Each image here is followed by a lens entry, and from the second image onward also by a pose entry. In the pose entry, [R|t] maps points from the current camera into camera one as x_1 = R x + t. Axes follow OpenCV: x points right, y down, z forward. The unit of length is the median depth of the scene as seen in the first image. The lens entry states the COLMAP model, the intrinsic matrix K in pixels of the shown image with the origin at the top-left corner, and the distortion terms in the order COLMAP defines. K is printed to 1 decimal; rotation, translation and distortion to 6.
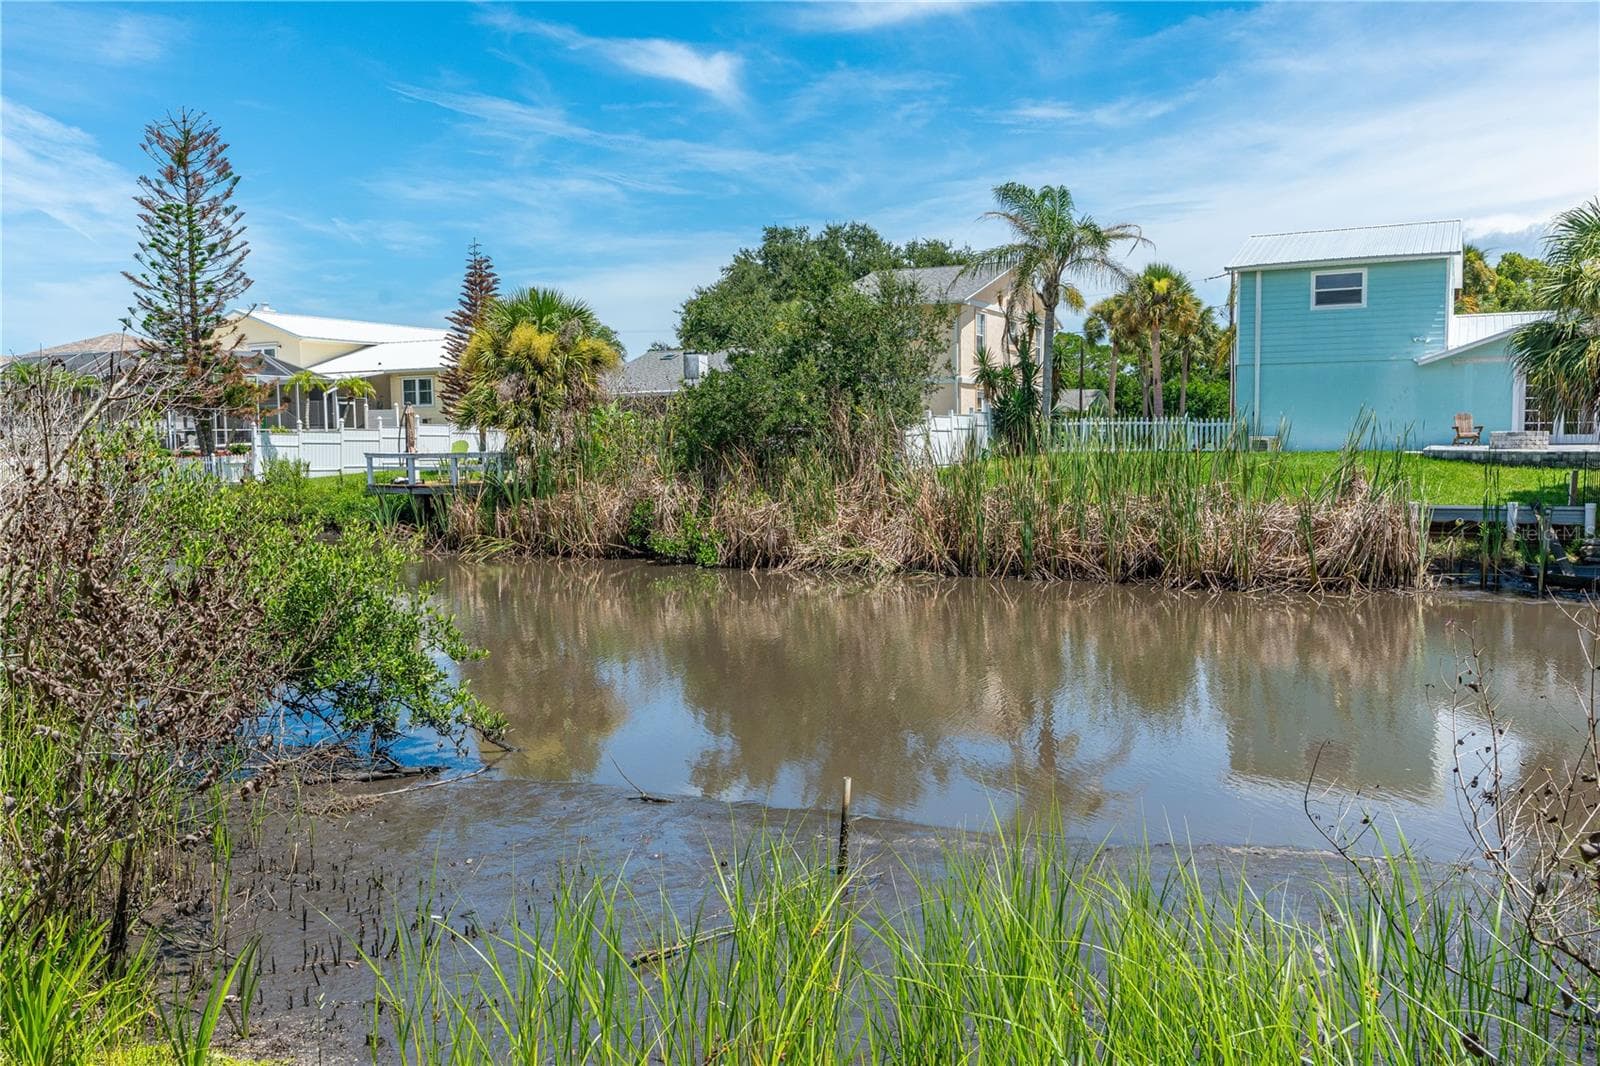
lens RADIAL K [[1283.5, 0, 794.4], [0, 1283.5, 521.9], [0, 0, 1]] dist [0.009231, 0.008103]
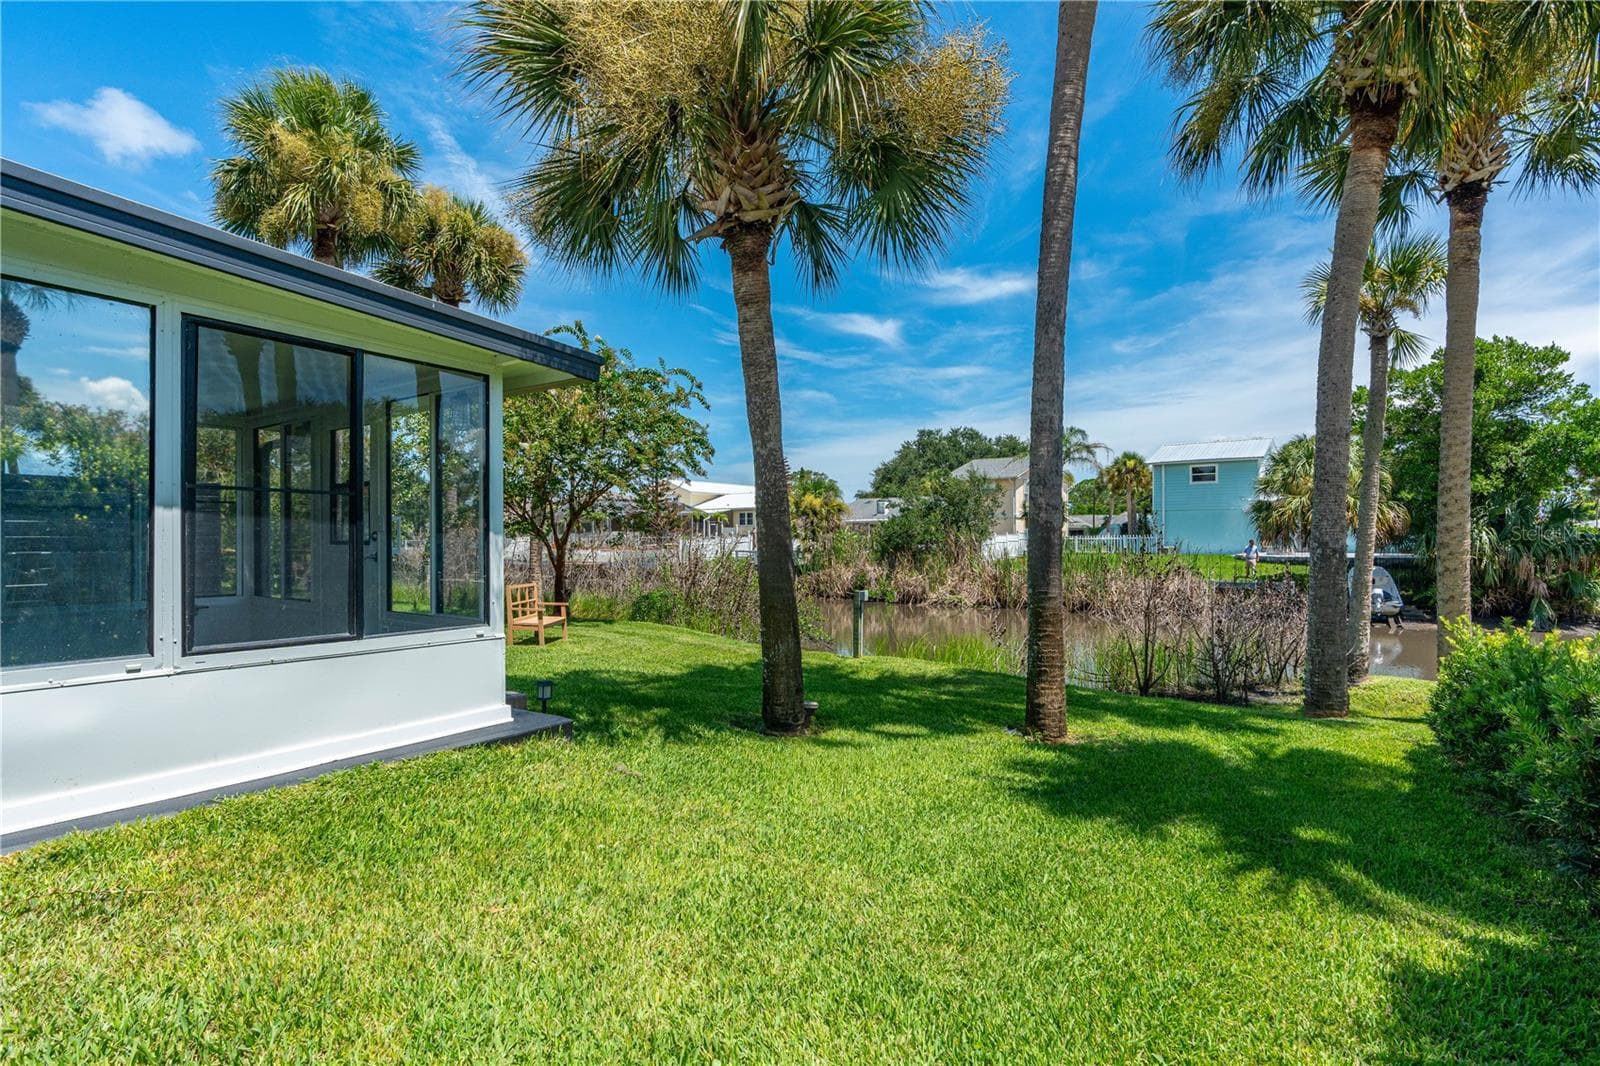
lens RADIAL K [[748.5, 0, 809.8], [0, 748.5, 527.2], [0, 0, 1]] dist [-0.001564, -0.000216]
pose [[0.986129, 0.005565, -0.165887, 0.009239], [-0.018786, 0.996758, -0.078234, 0.006567], [0.164914, 0.080265, 0.983037, -0.286252]]
